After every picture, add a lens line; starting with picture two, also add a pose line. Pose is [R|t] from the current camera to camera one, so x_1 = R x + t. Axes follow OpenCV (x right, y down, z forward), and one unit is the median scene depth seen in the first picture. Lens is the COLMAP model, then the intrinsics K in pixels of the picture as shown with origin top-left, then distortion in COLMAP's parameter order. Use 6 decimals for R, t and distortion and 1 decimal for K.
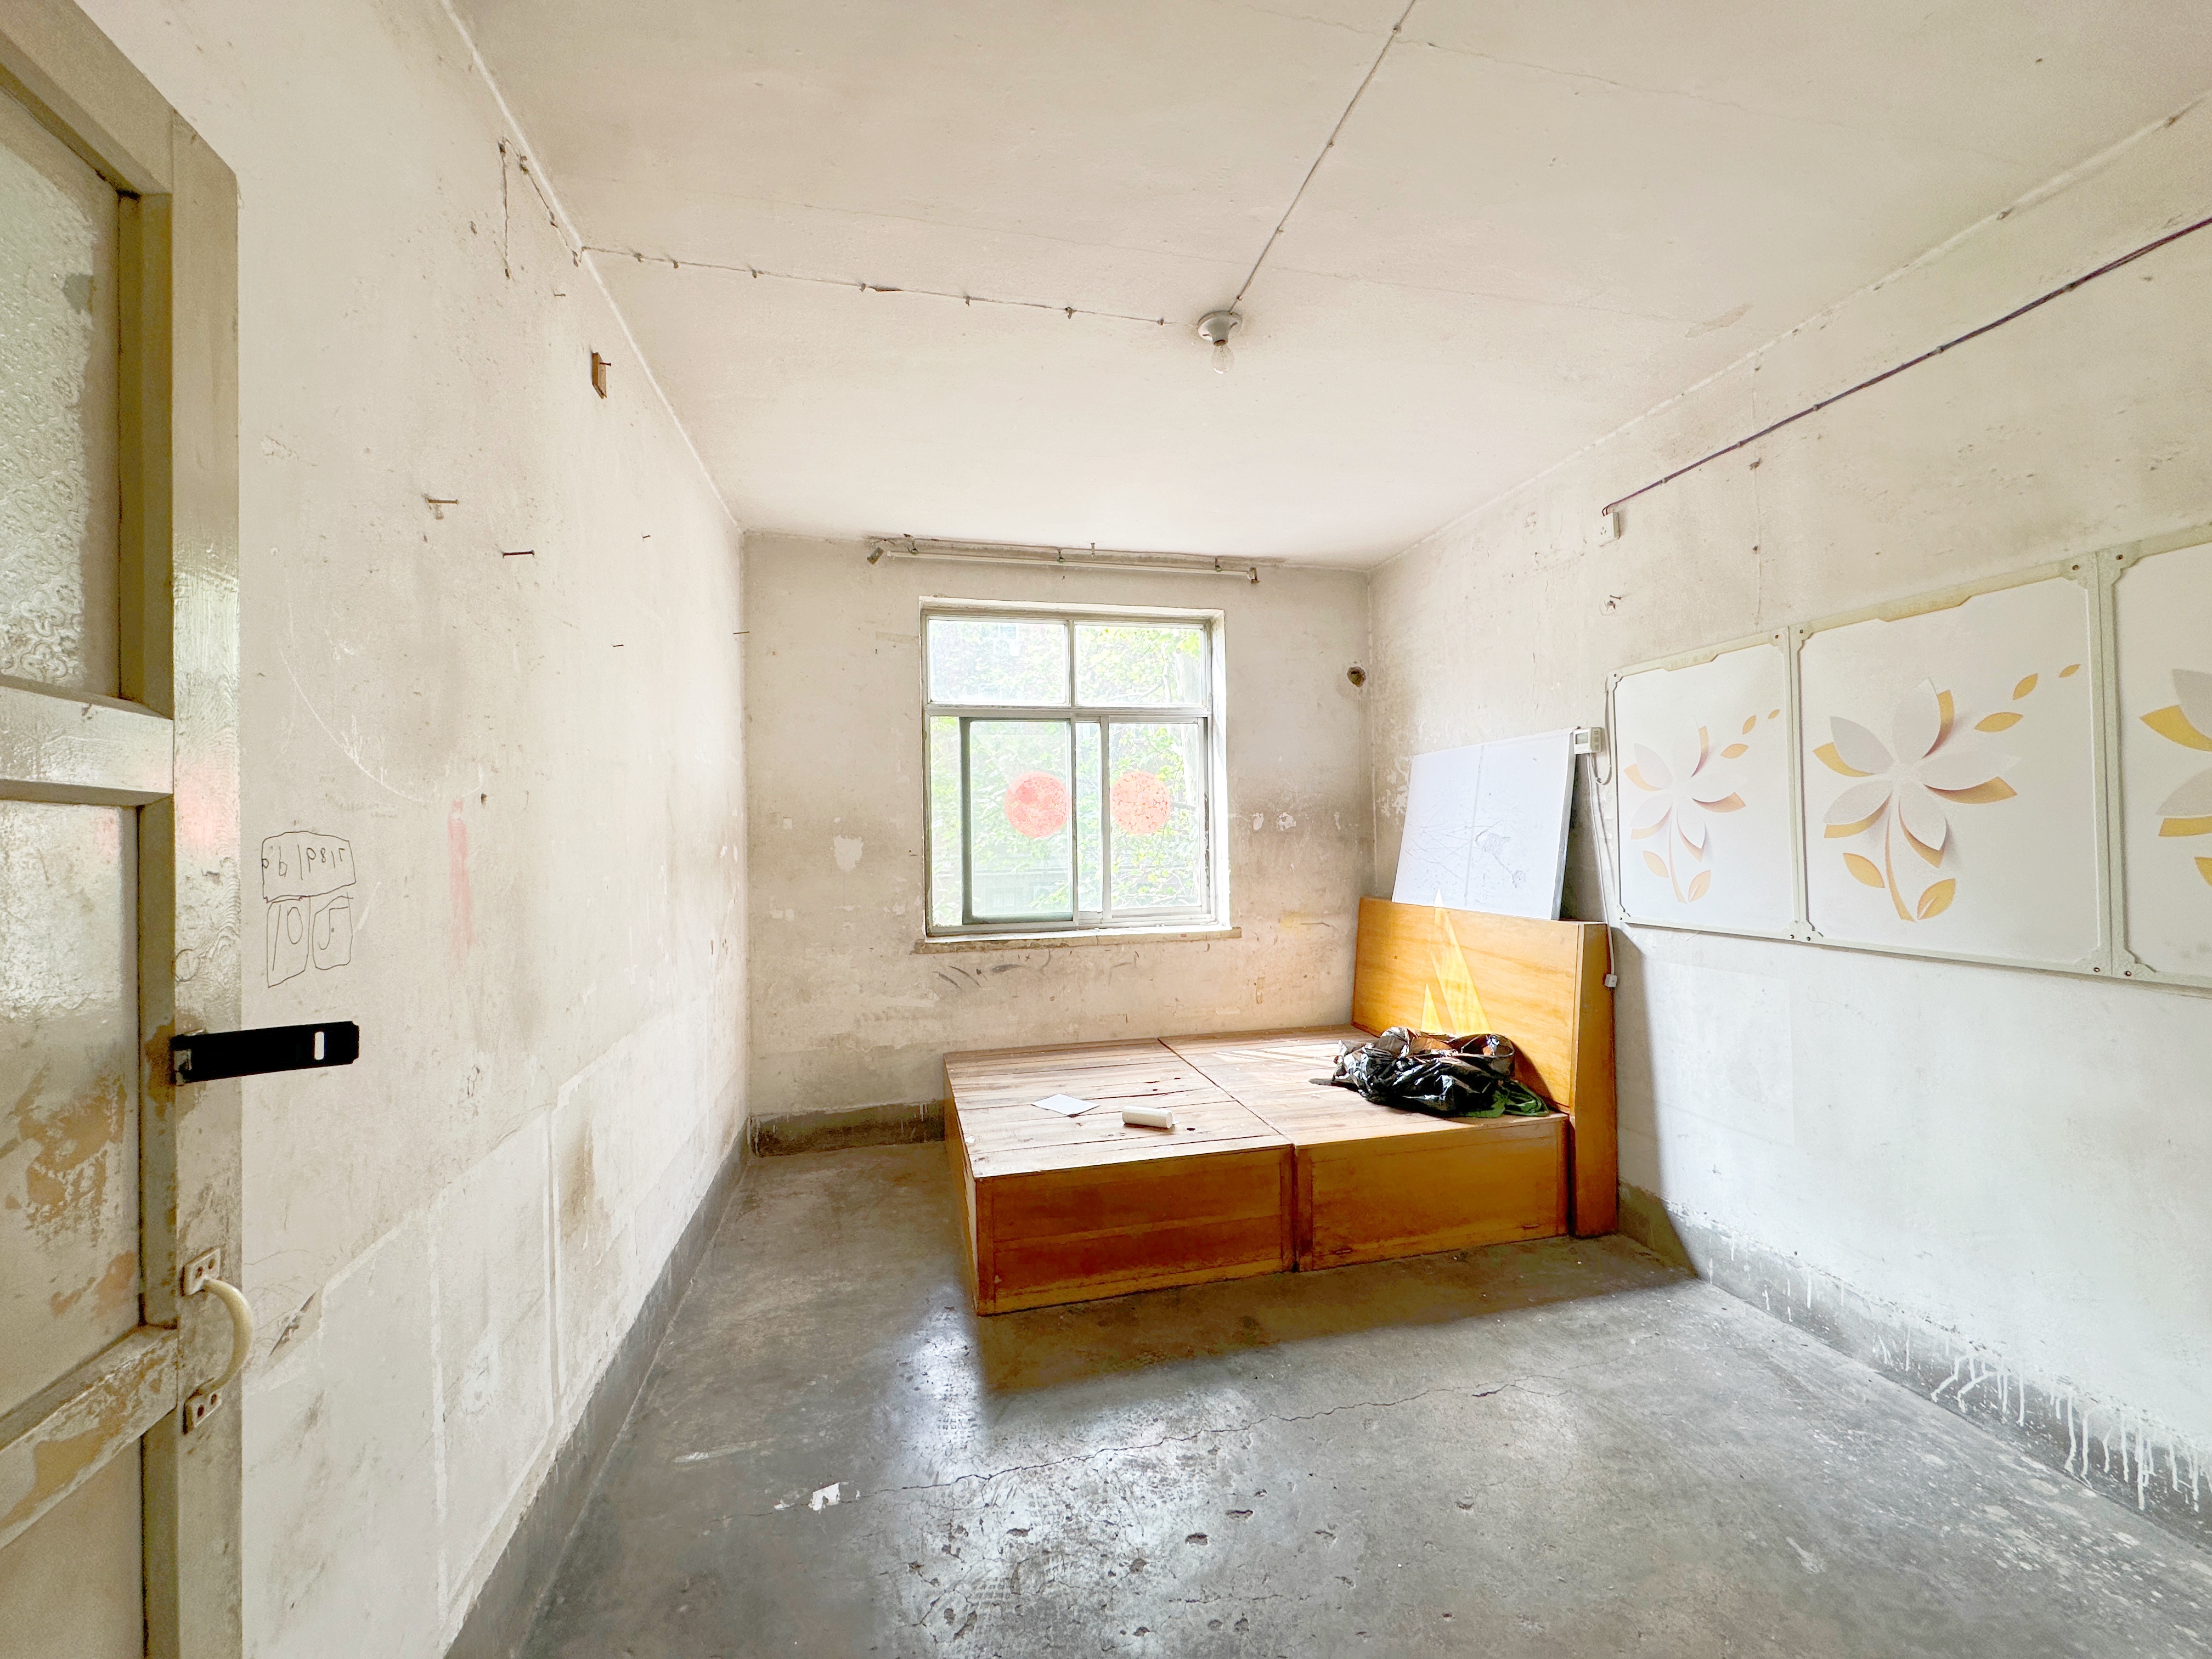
lens RADIAL K [[872.8, 0, 1105.0], [0, 872.8, 826.6], [0, 0, 1]] dist [0.001230, -0.000317]
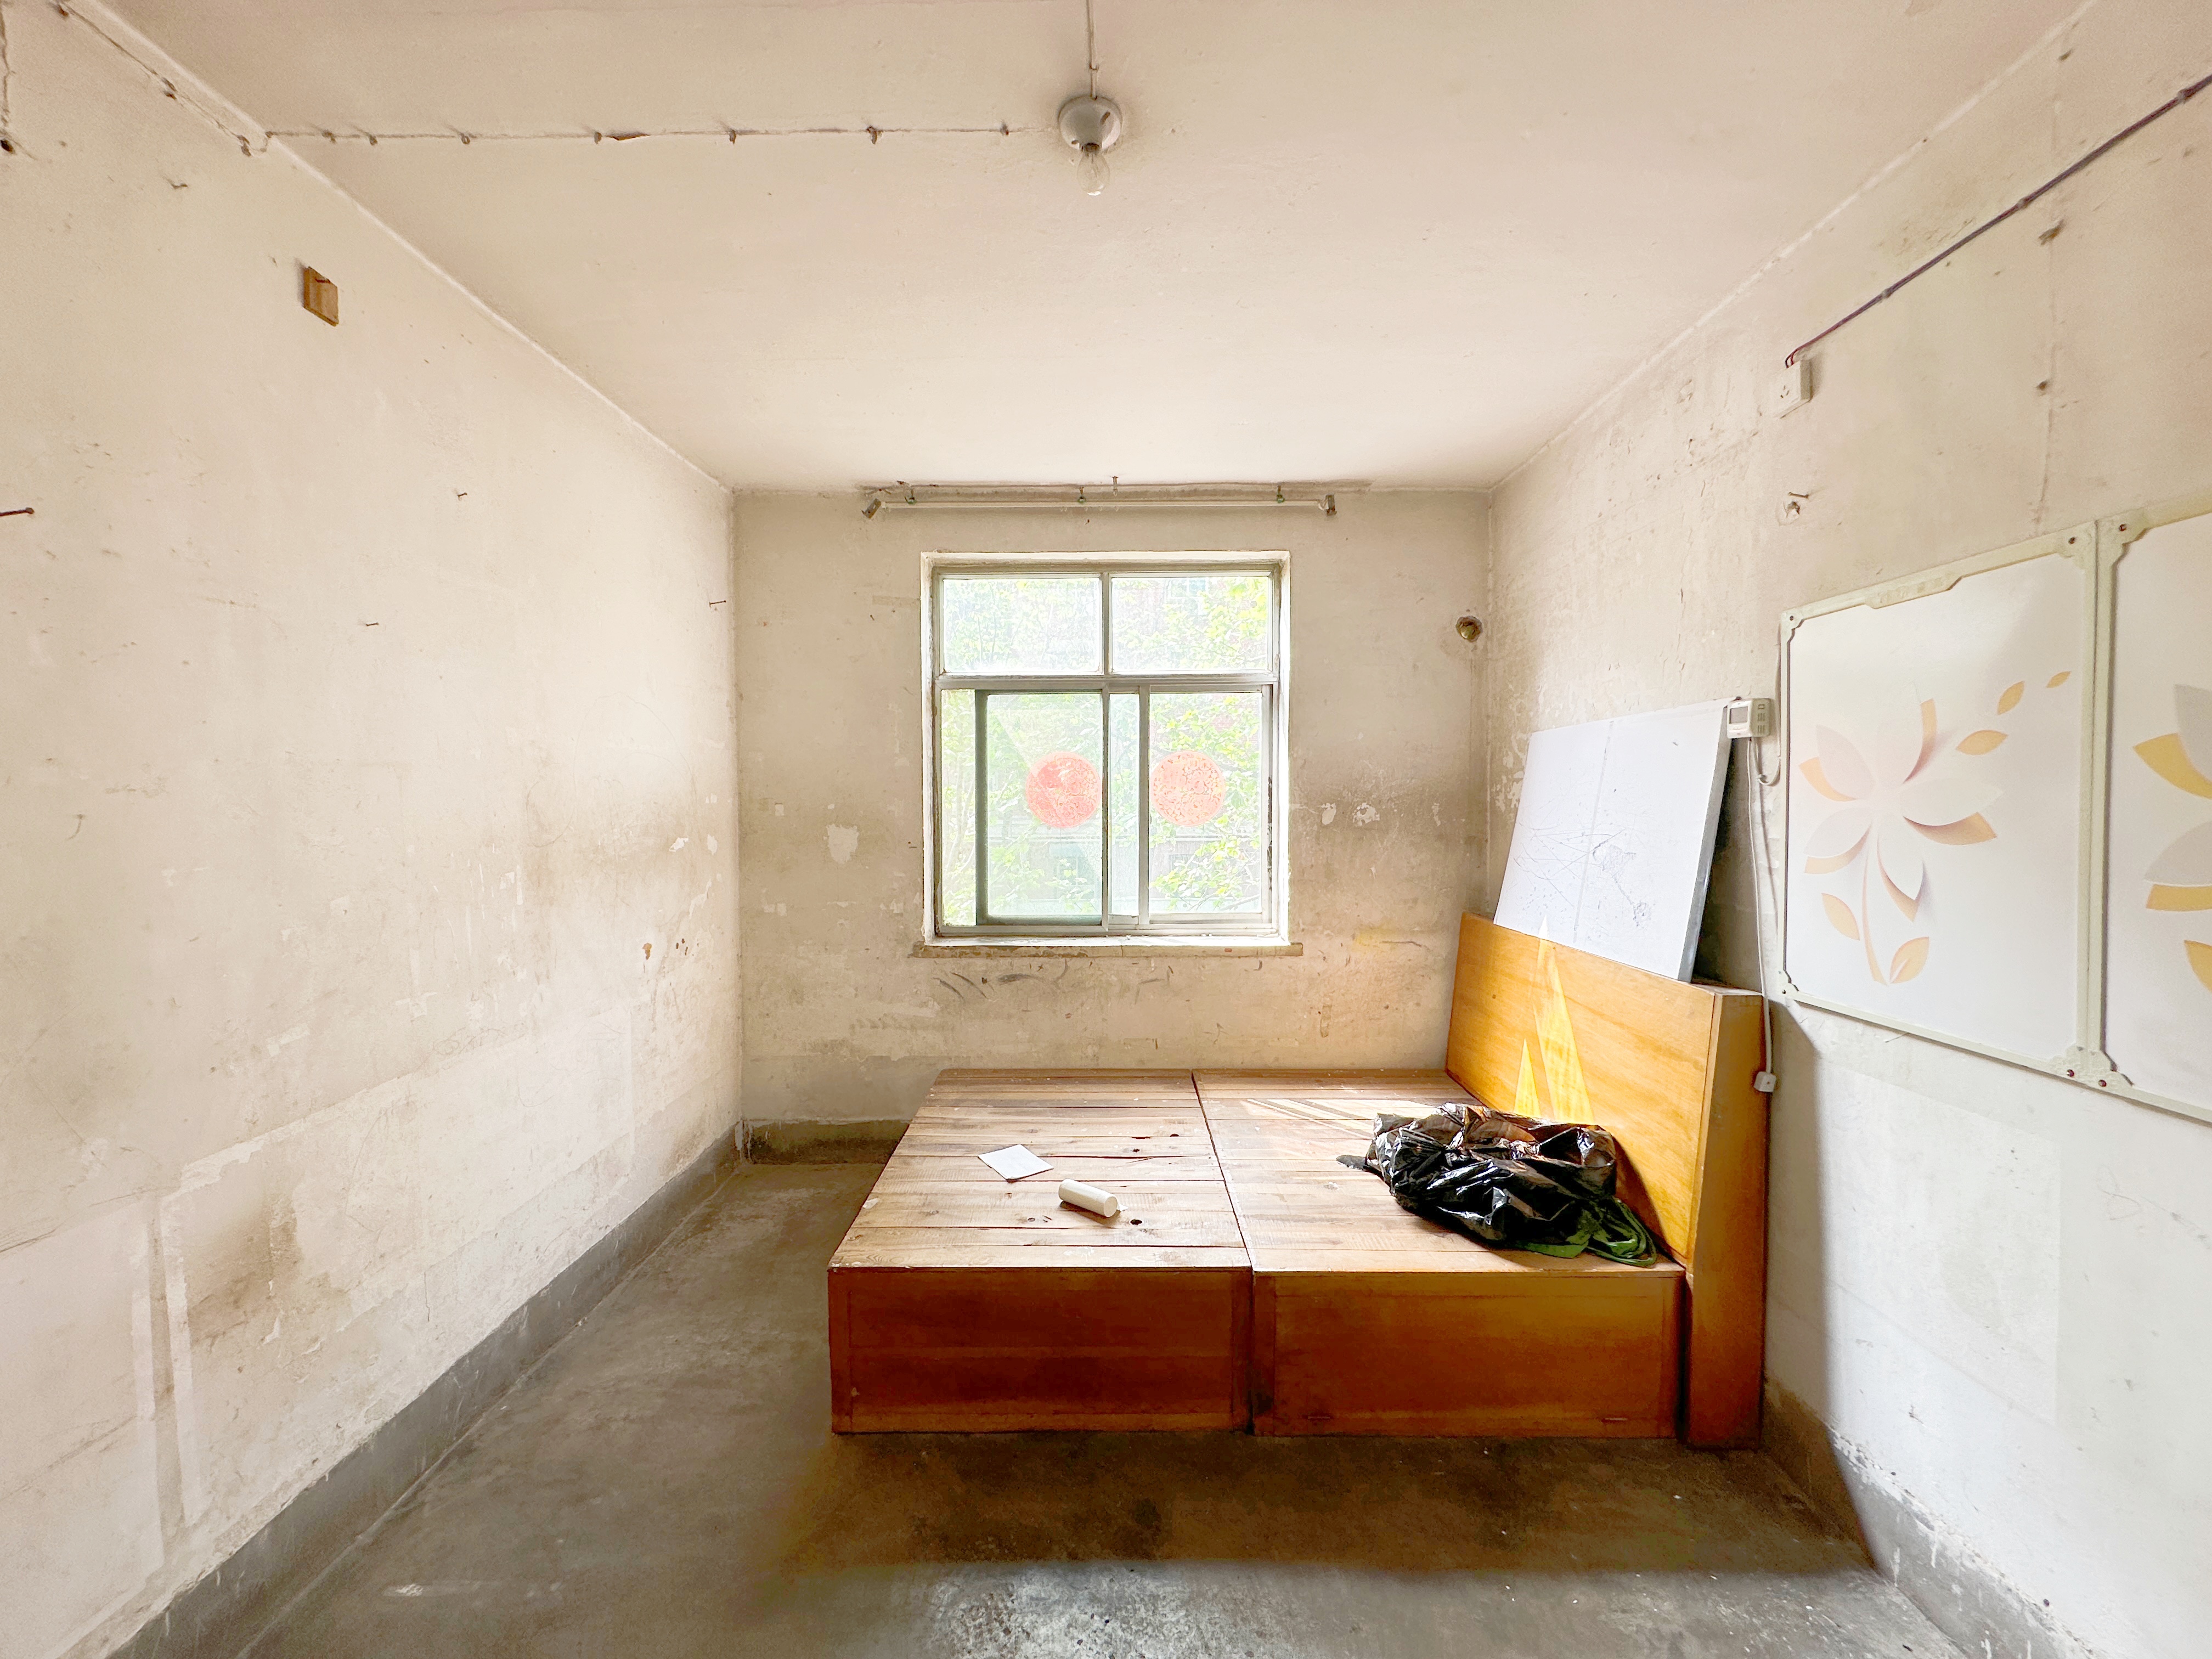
lens RADIAL K [[872.8, 0, 1108.3], [0, 872.8, 826.4], [0, 0, 1]] dist [0.001230, -0.000317]
pose [[0.971563, 0.022396, -0.235720, 0.258000], [-0.011778, 0.998856, 0.046354, -0.045098], [0.236489, -0.042259, 0.970715, 0.255967]]
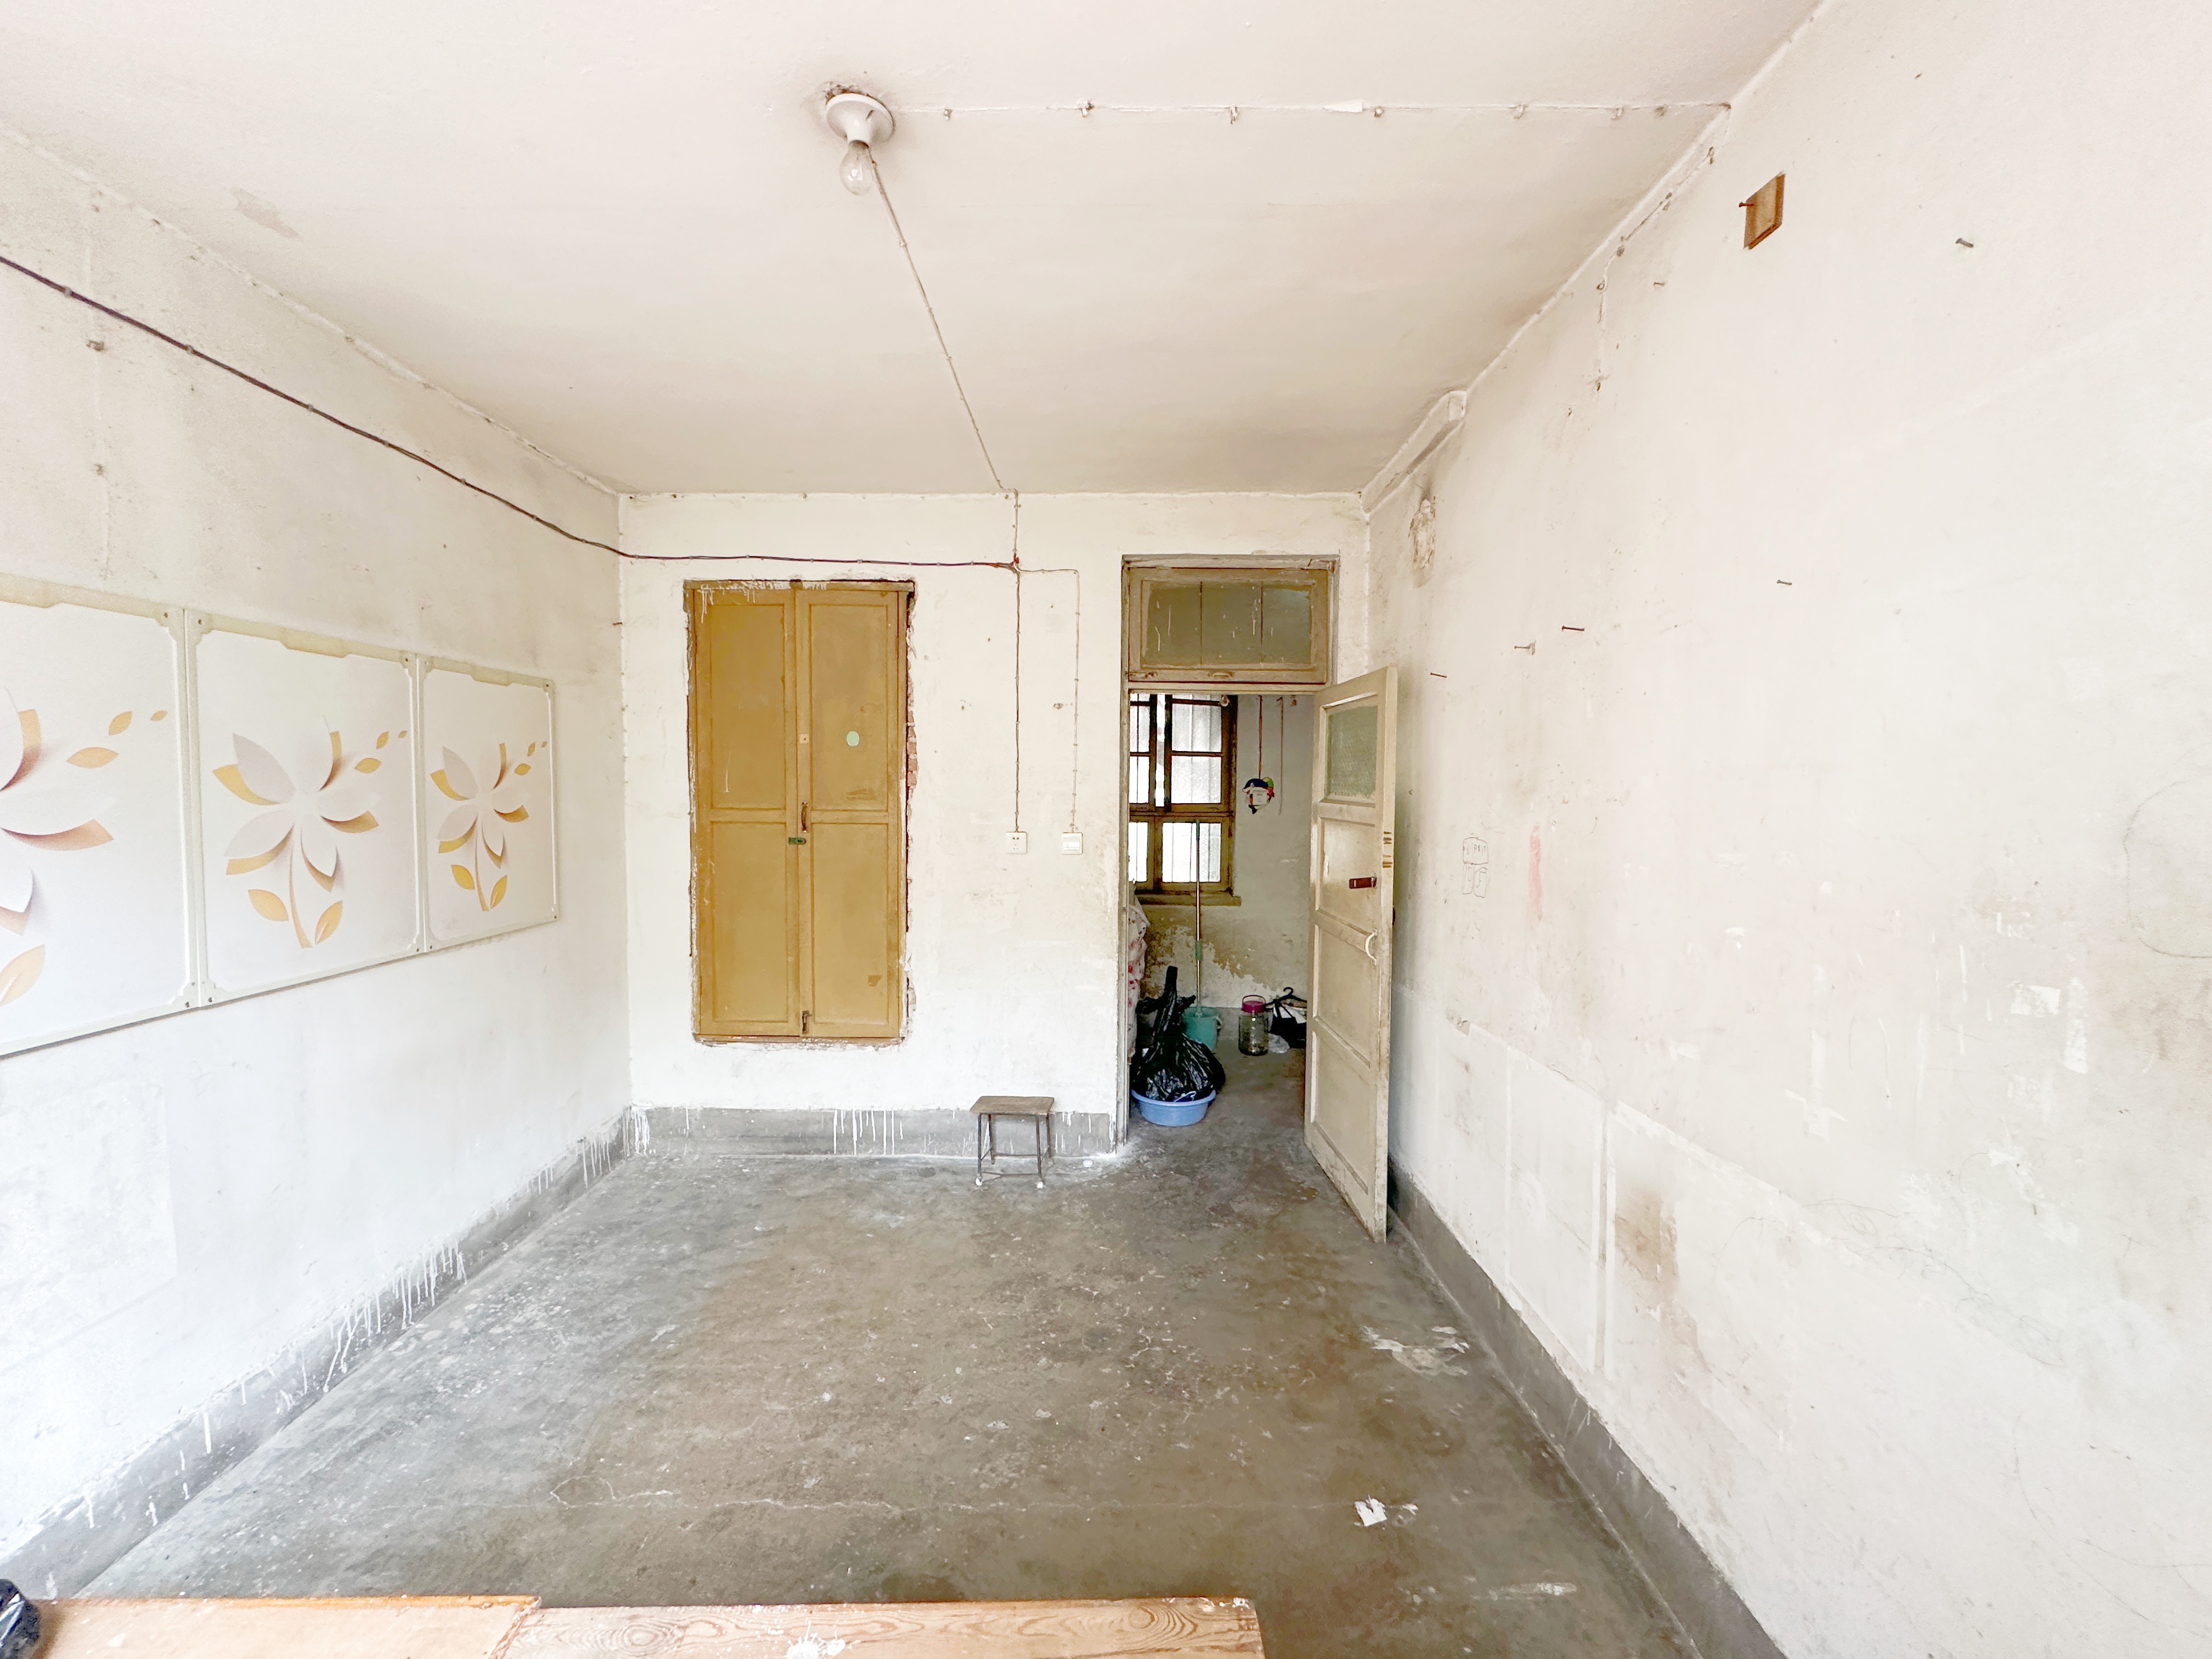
lens RADIAL K [[872.8, 0, 1101.5], [0, 872.8, 828.3], [0, 0, 1]] dist [0.001230, -0.000317]
pose [[-0.974714, 0.003980, 0.223423, -0.158958], [0.011424, 0.999421, 0.032035, -0.040500], [-0.223166, 0.033777, -0.974195, 1.321156]]
